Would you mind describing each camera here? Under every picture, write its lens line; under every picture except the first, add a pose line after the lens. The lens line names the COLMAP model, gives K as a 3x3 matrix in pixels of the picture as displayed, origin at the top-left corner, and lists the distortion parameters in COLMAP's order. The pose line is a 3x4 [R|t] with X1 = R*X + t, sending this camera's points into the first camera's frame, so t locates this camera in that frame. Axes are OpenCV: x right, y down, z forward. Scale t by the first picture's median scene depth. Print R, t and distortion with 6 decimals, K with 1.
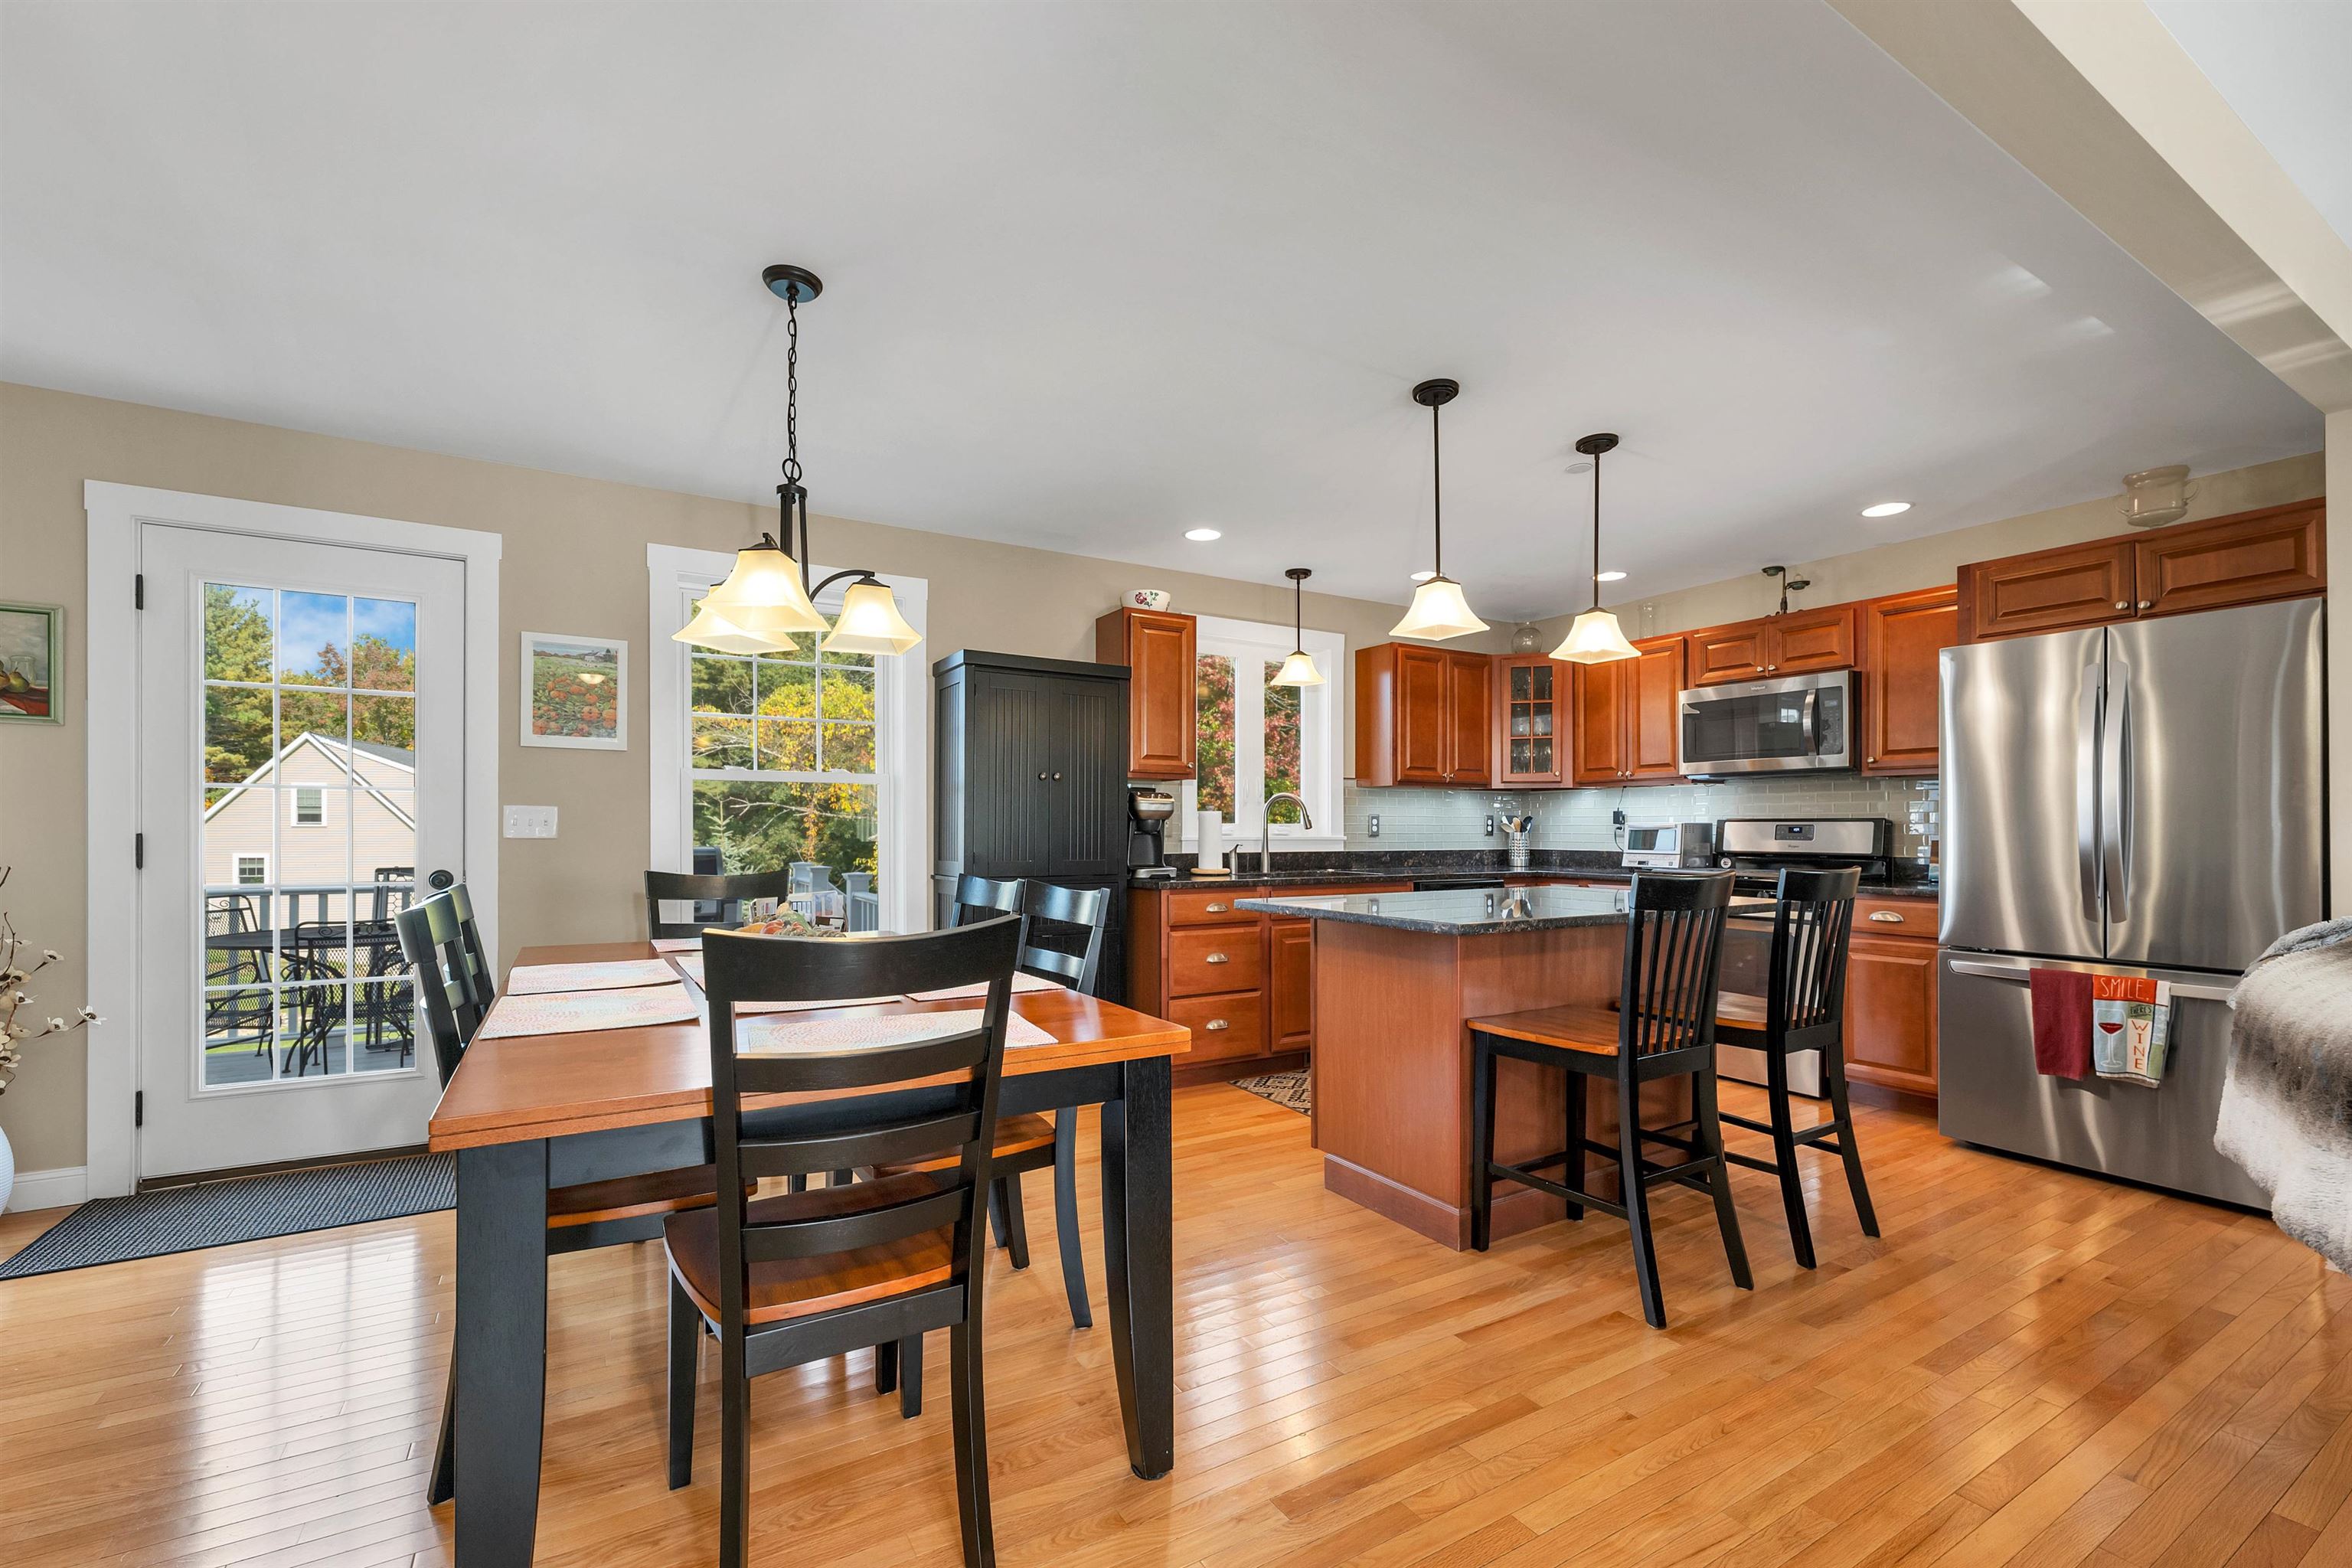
lens RADIAL K [[980.4, 0, 1167.6], [0, 980.4, 826.4], [0, 0, 1]] dist [-0.000477, 0.000269]
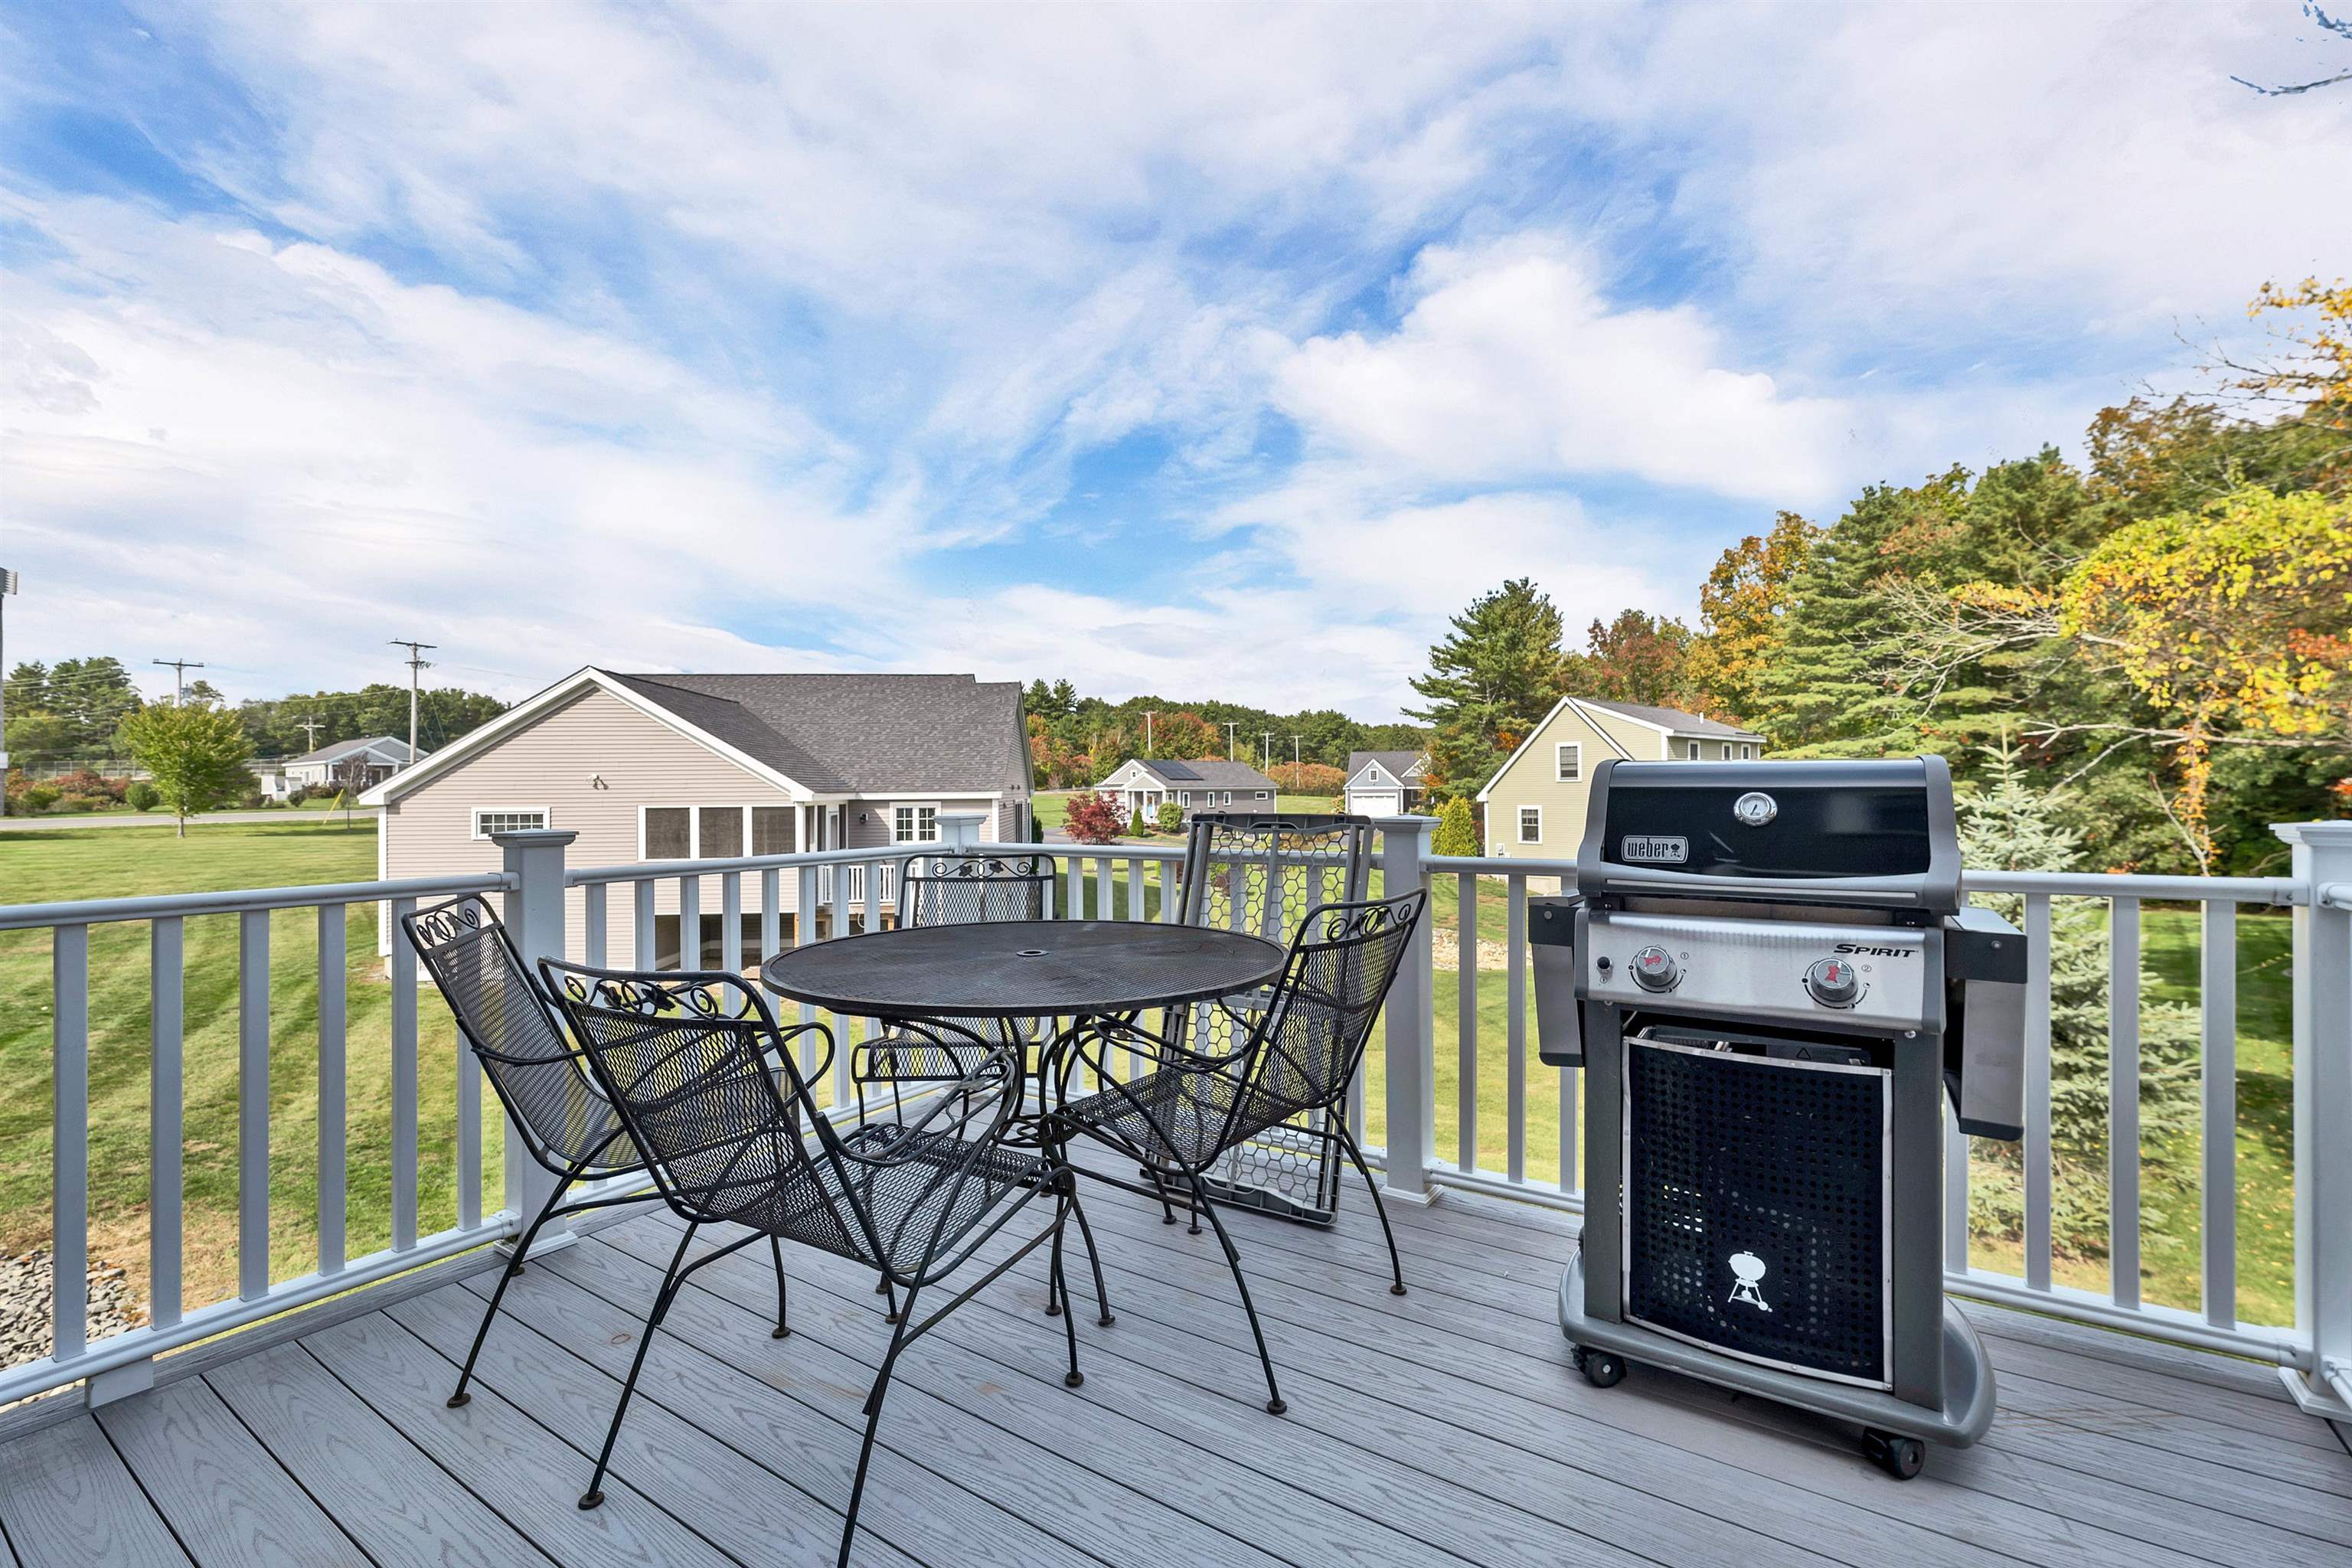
lens RADIAL K [[998.2, 0, 1182.0], [0, 998.2, 792.2], [0, 0, 1]] dist [0.001722, -0.000397]
pose [[0.434391, -0.004438, -0.900713, -0.422493], [0.013440, 0.999908, 0.001555, 0.037697], [0.900624, -0.012781, 0.434411, 0.962799]]
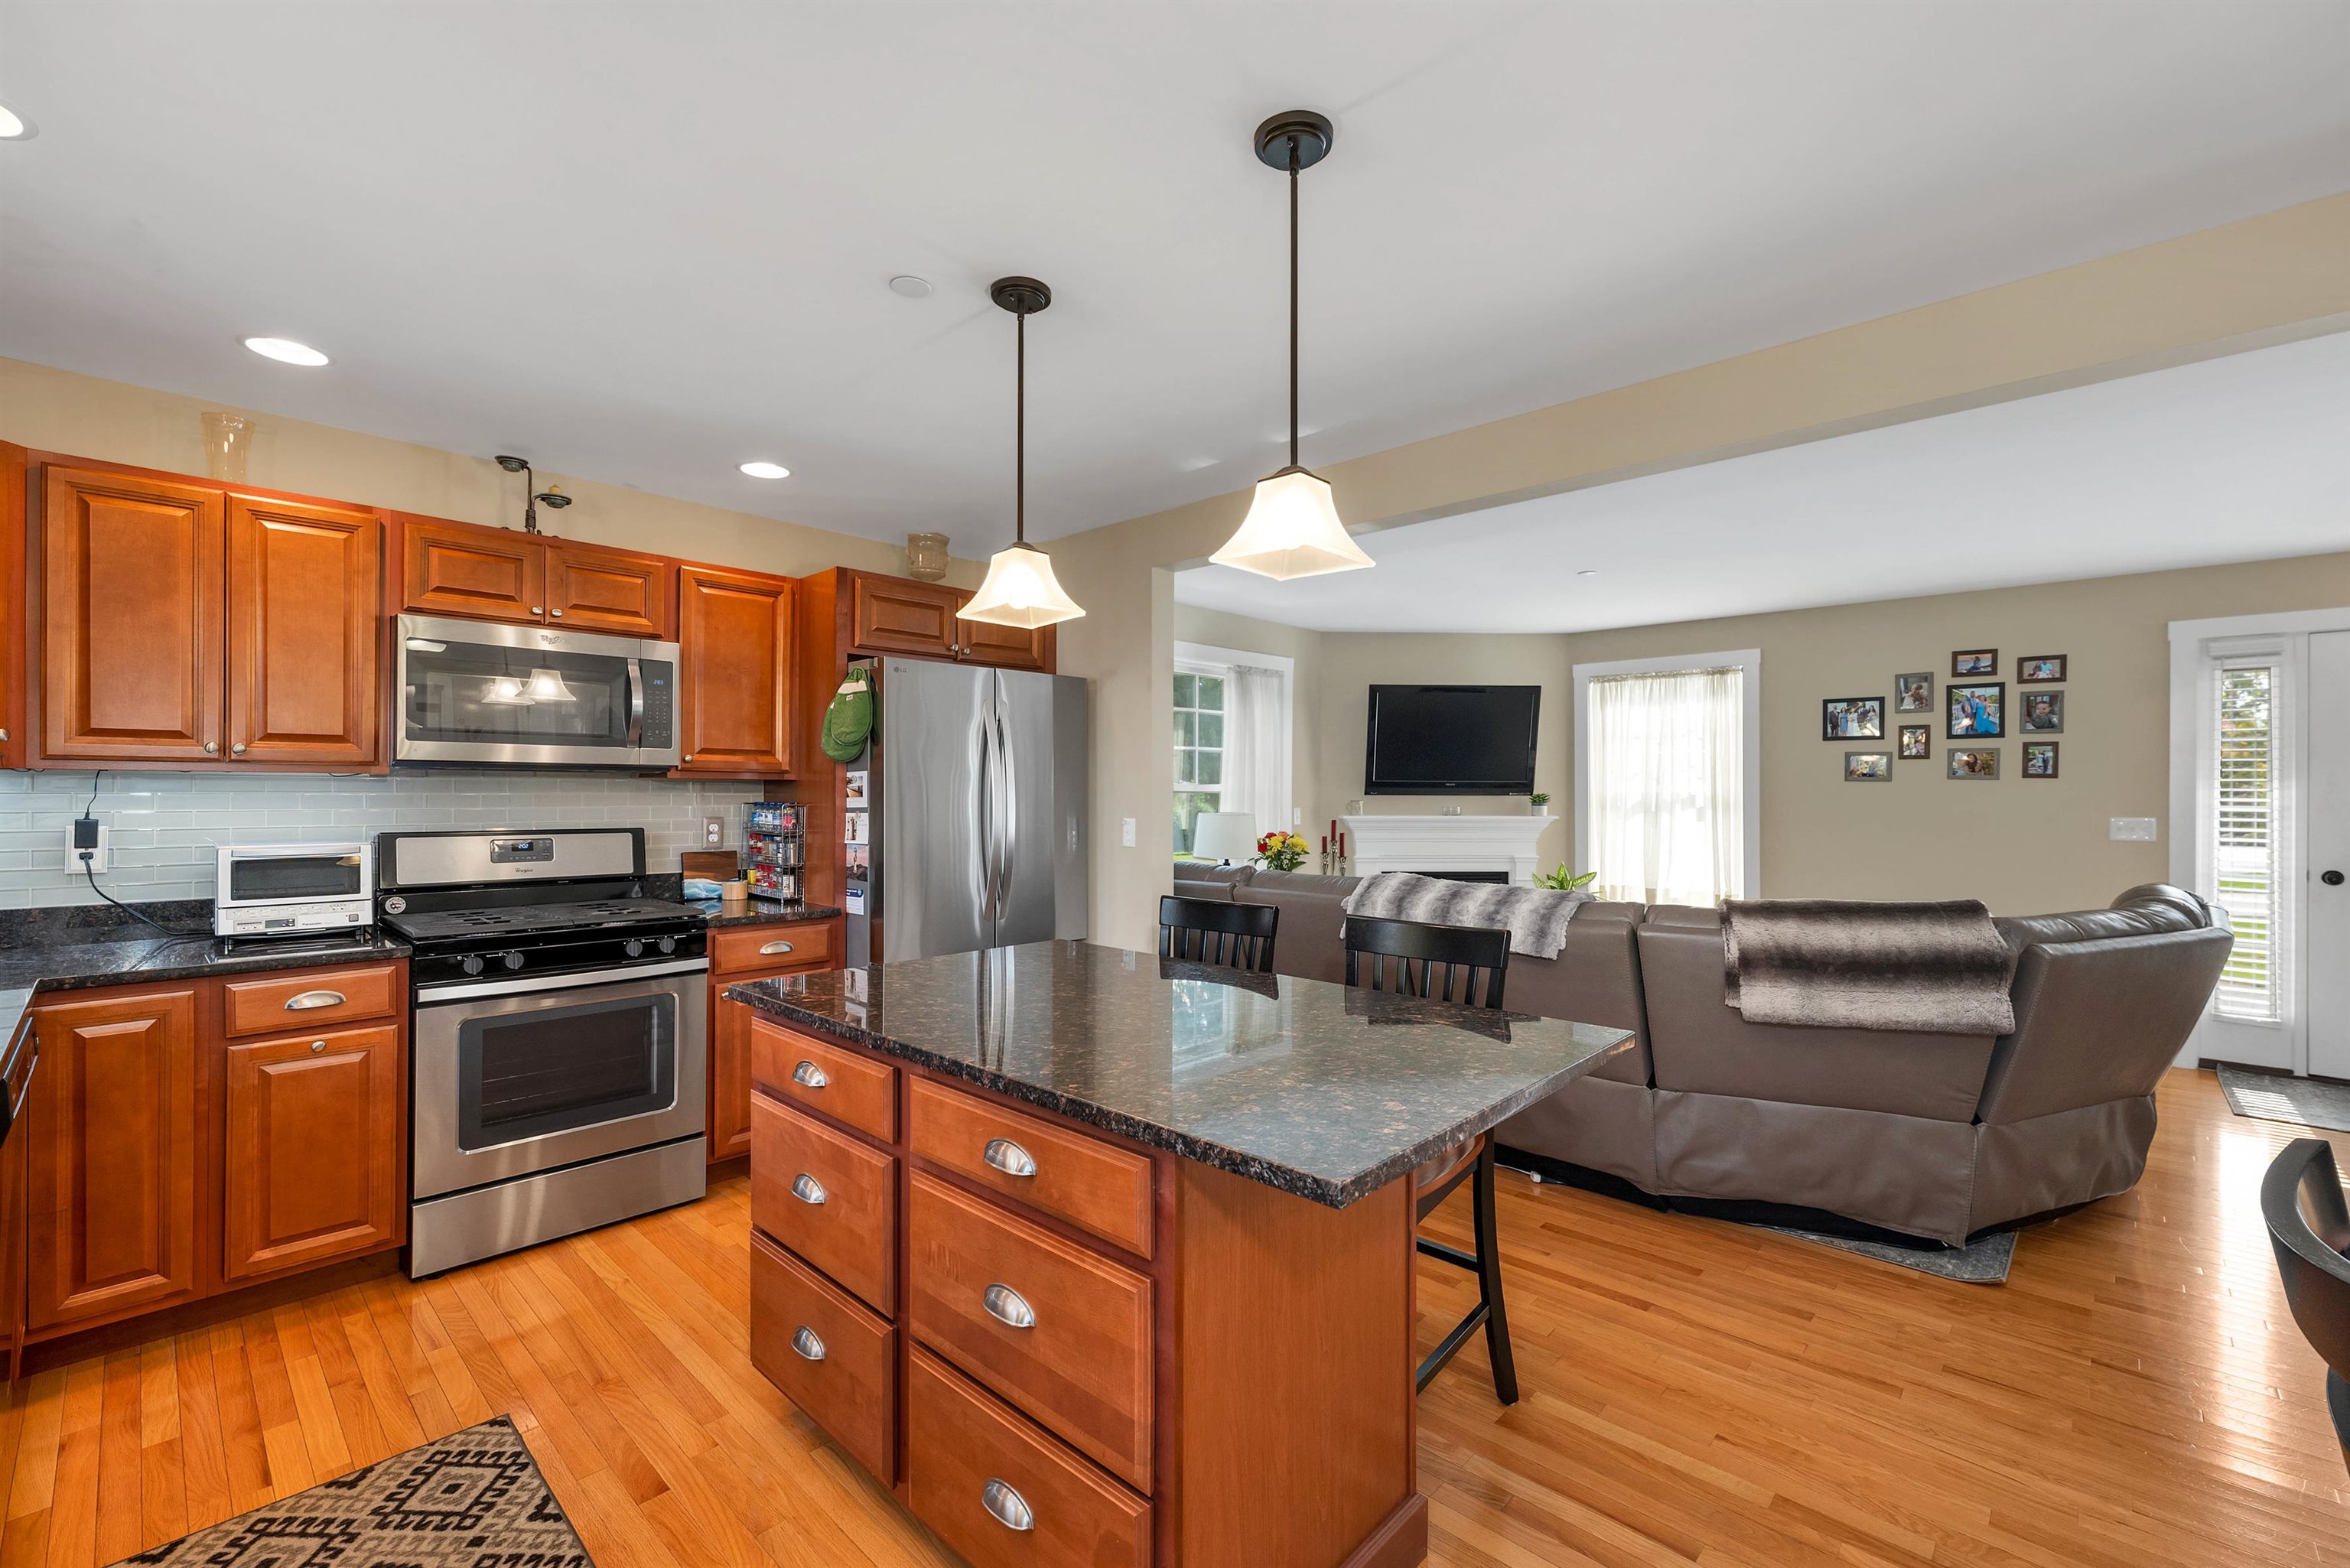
lens RADIAL K [[983.3, 0, 1174.1], [0, 983.3, 793.6], [0, 0, 1]] dist [0.001207, -0.000098]
pose [[-0.274134, -0.002548, 0.961688, -0.160556], [-0.006383, 0.999979, 0.000830, -0.038820], [-0.961670, -0.005911, -0.274145, 0.769873]]
